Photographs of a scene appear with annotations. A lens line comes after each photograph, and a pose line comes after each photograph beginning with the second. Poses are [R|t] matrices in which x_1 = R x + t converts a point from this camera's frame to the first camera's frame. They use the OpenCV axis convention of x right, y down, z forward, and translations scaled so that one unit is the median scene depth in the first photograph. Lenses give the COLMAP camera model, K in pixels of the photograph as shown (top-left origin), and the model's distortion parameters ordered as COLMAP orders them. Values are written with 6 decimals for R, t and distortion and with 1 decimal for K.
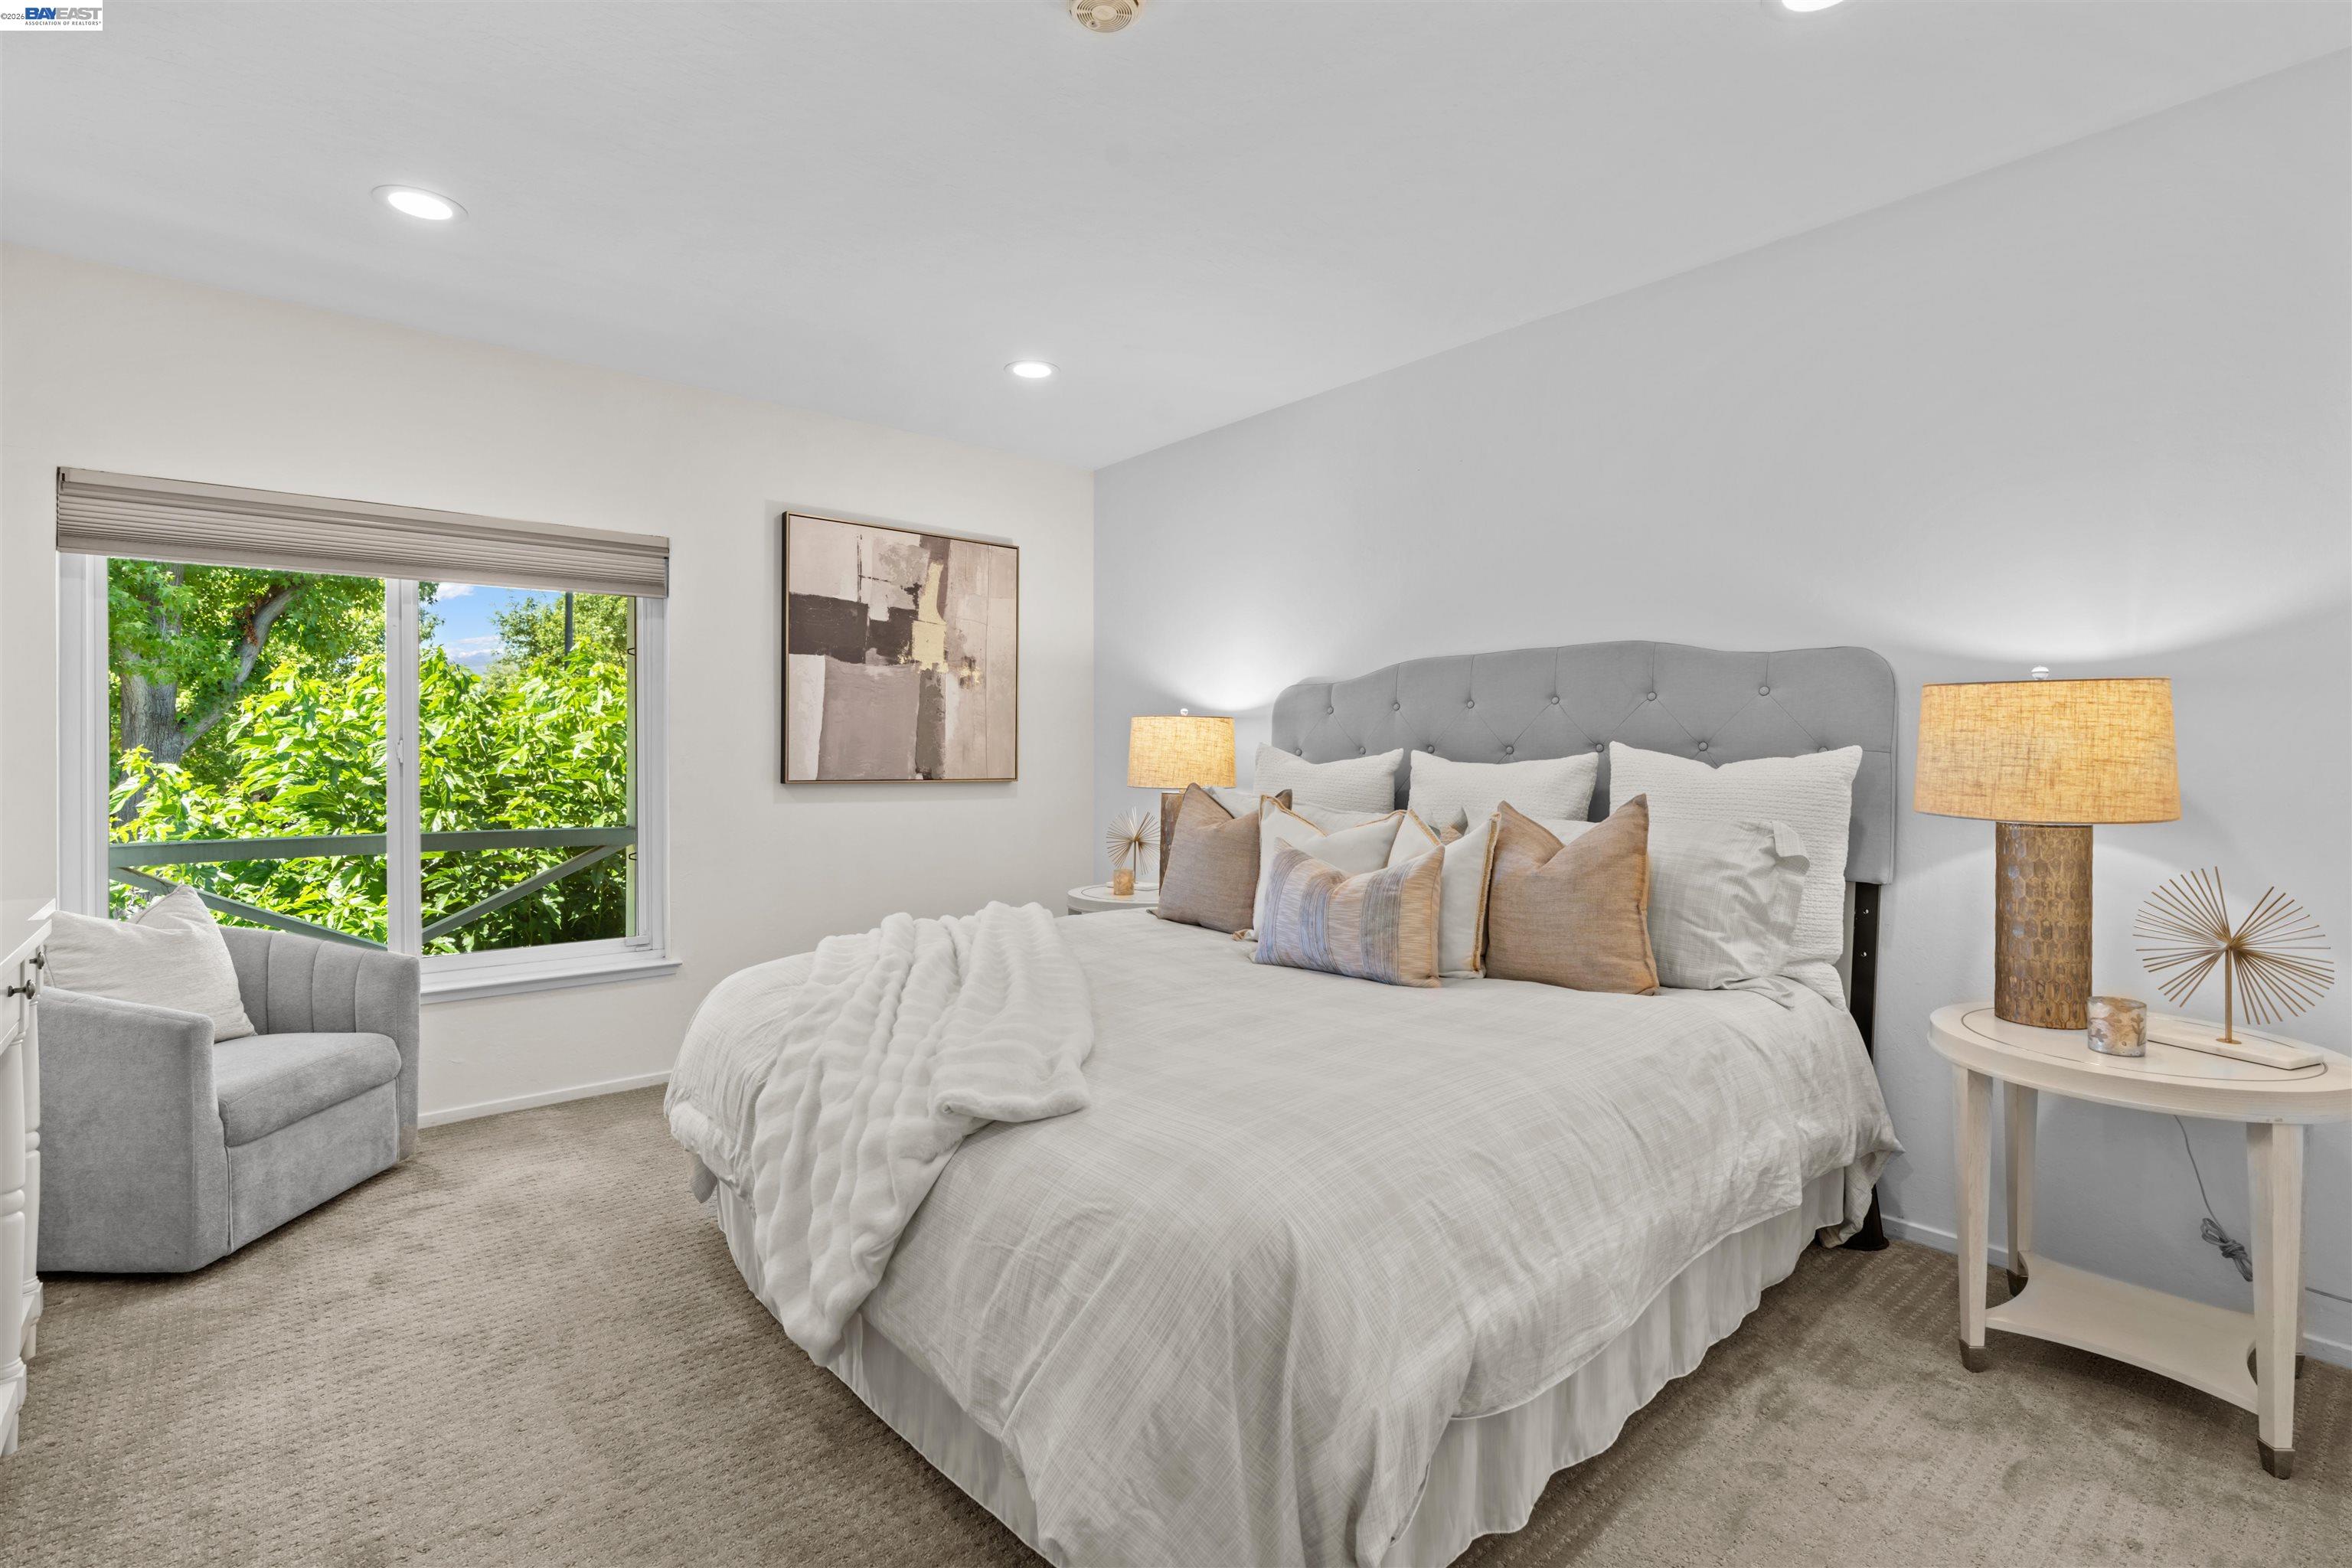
lens RADIAL K [[1071.0, 0, 1175.4], [0, 1071.0, 774.3], [0, 0, 1]] dist [-0.013526, 0.005158]
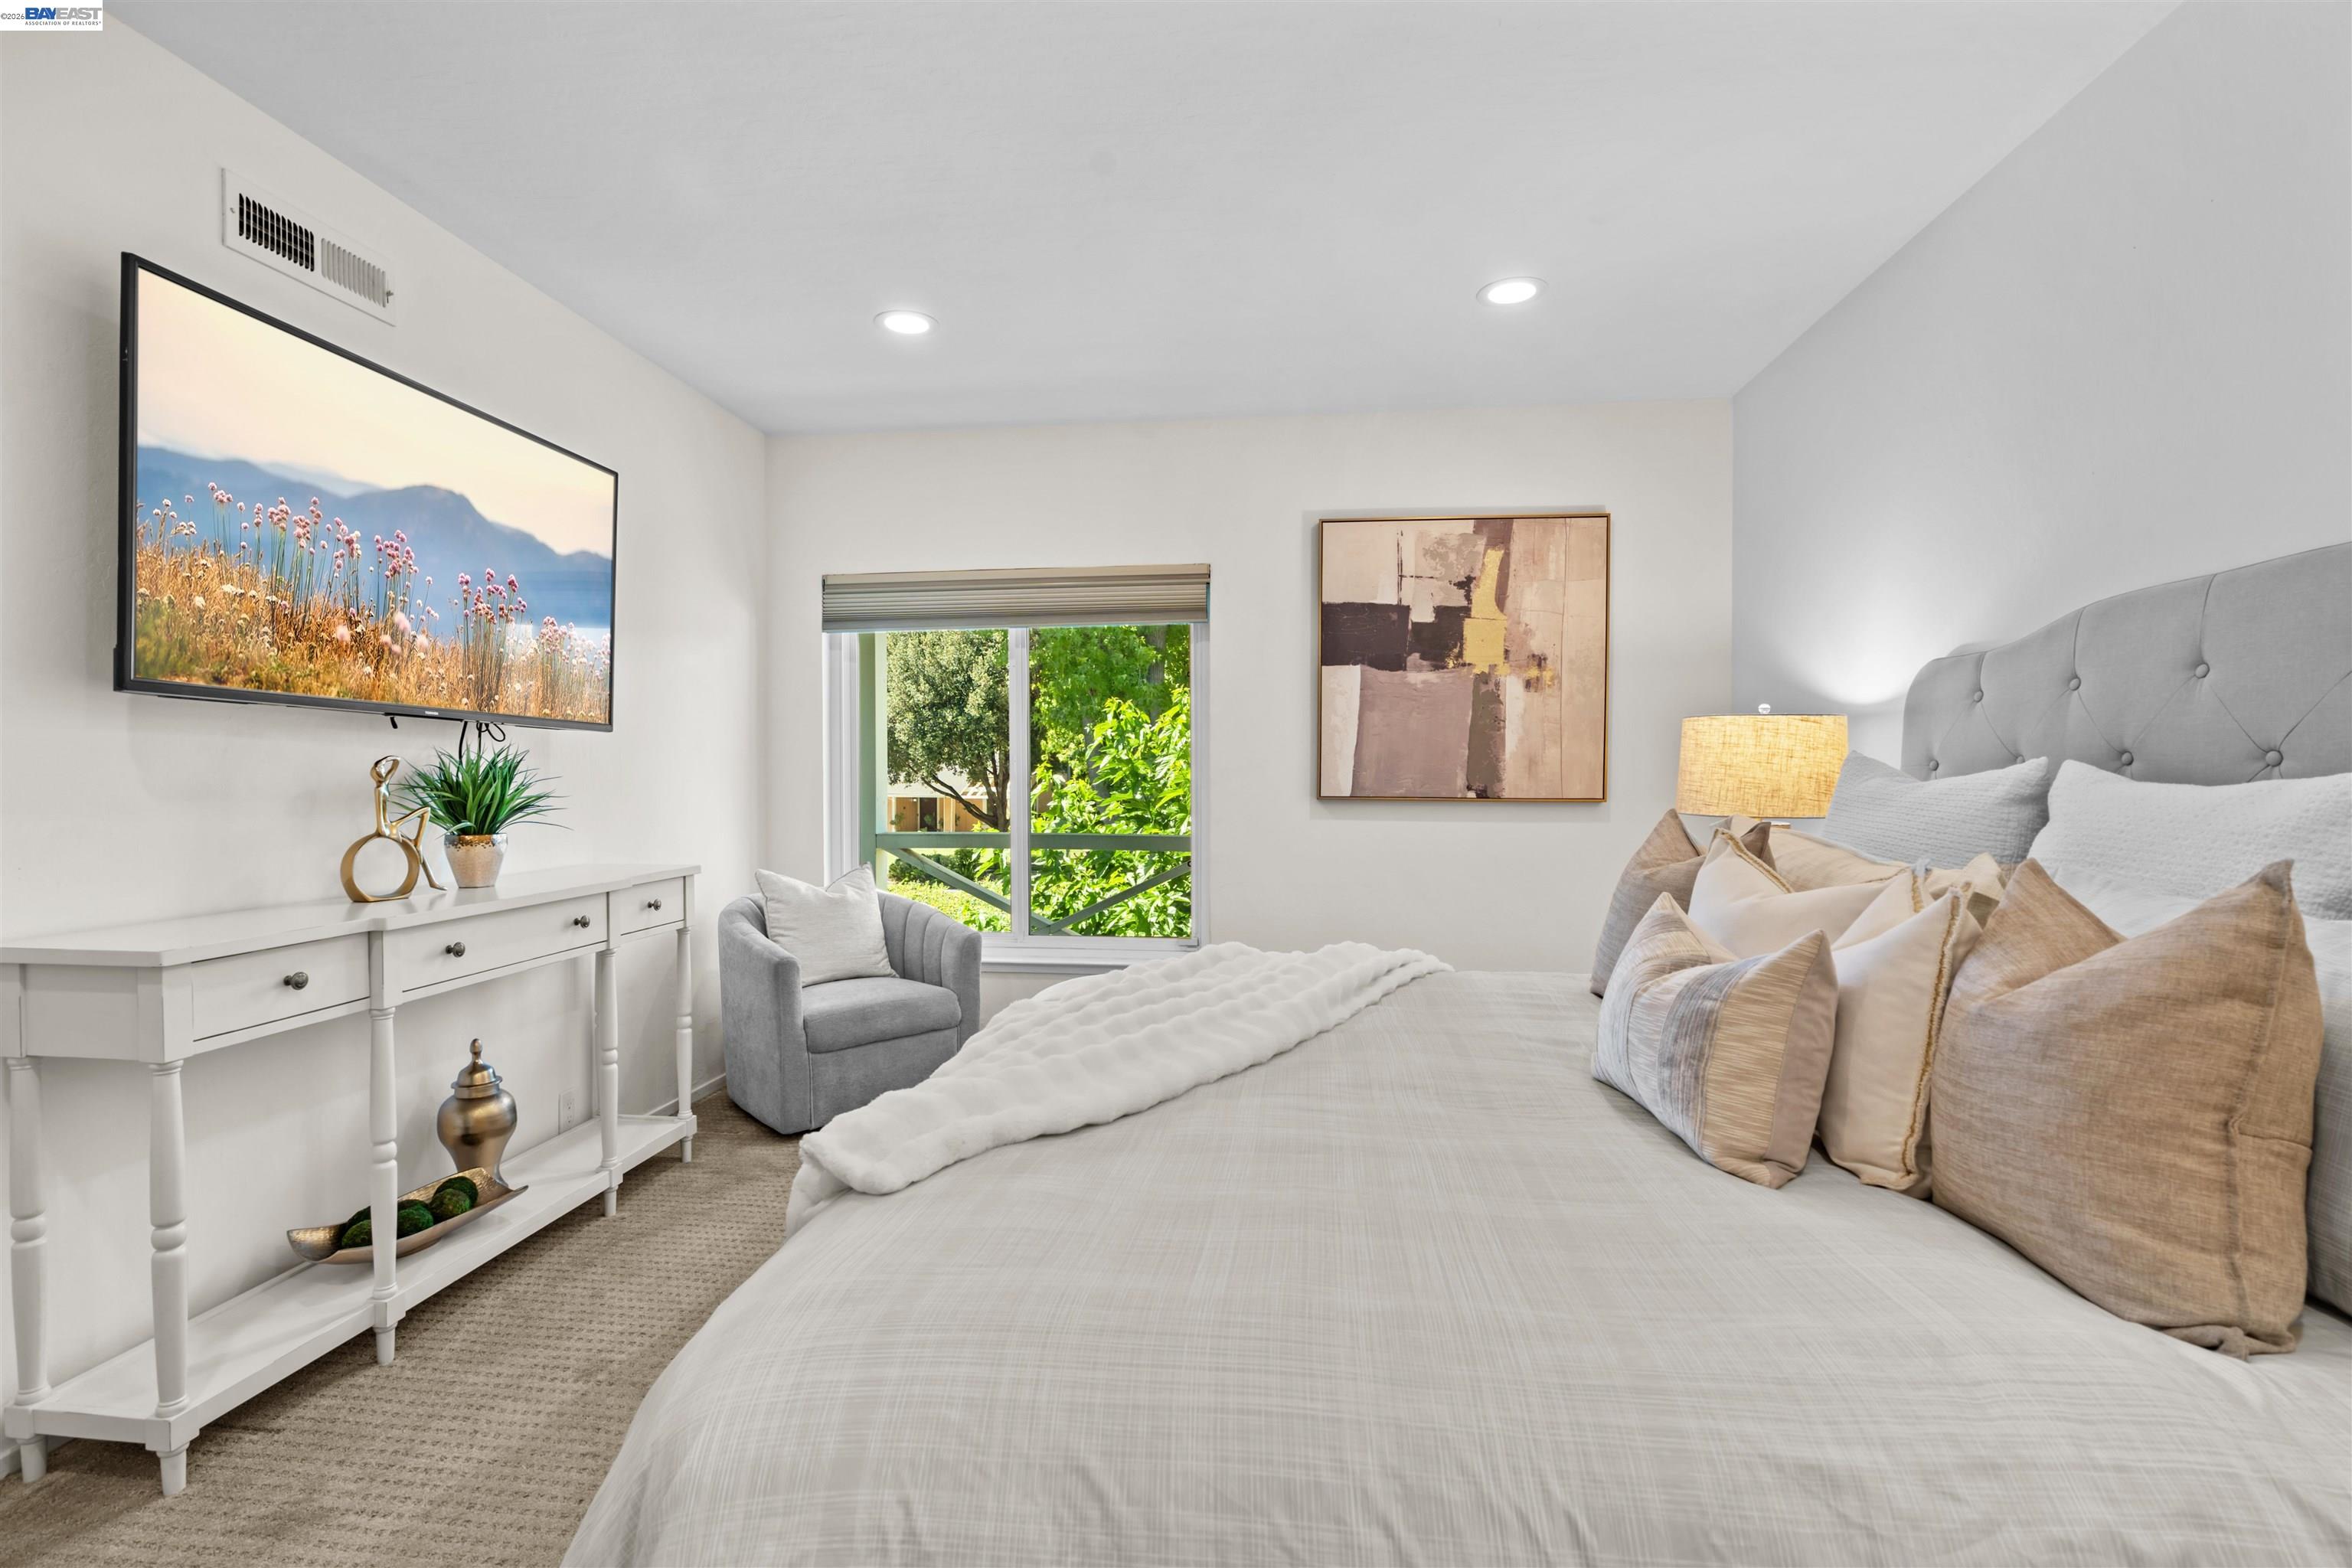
lens RADIAL K [[1069.8, 0, 1173.8], [0, 1069.8, 807.3], [0, 0, 1]] dist [-0.008166, 0.000793]
pose [[0.682448, 0.024669, -0.730518, 0.249886], [-0.013090, 0.999683, 0.021529, -0.003122], [0.730817, -0.005130, 0.682554, 0.225411]]
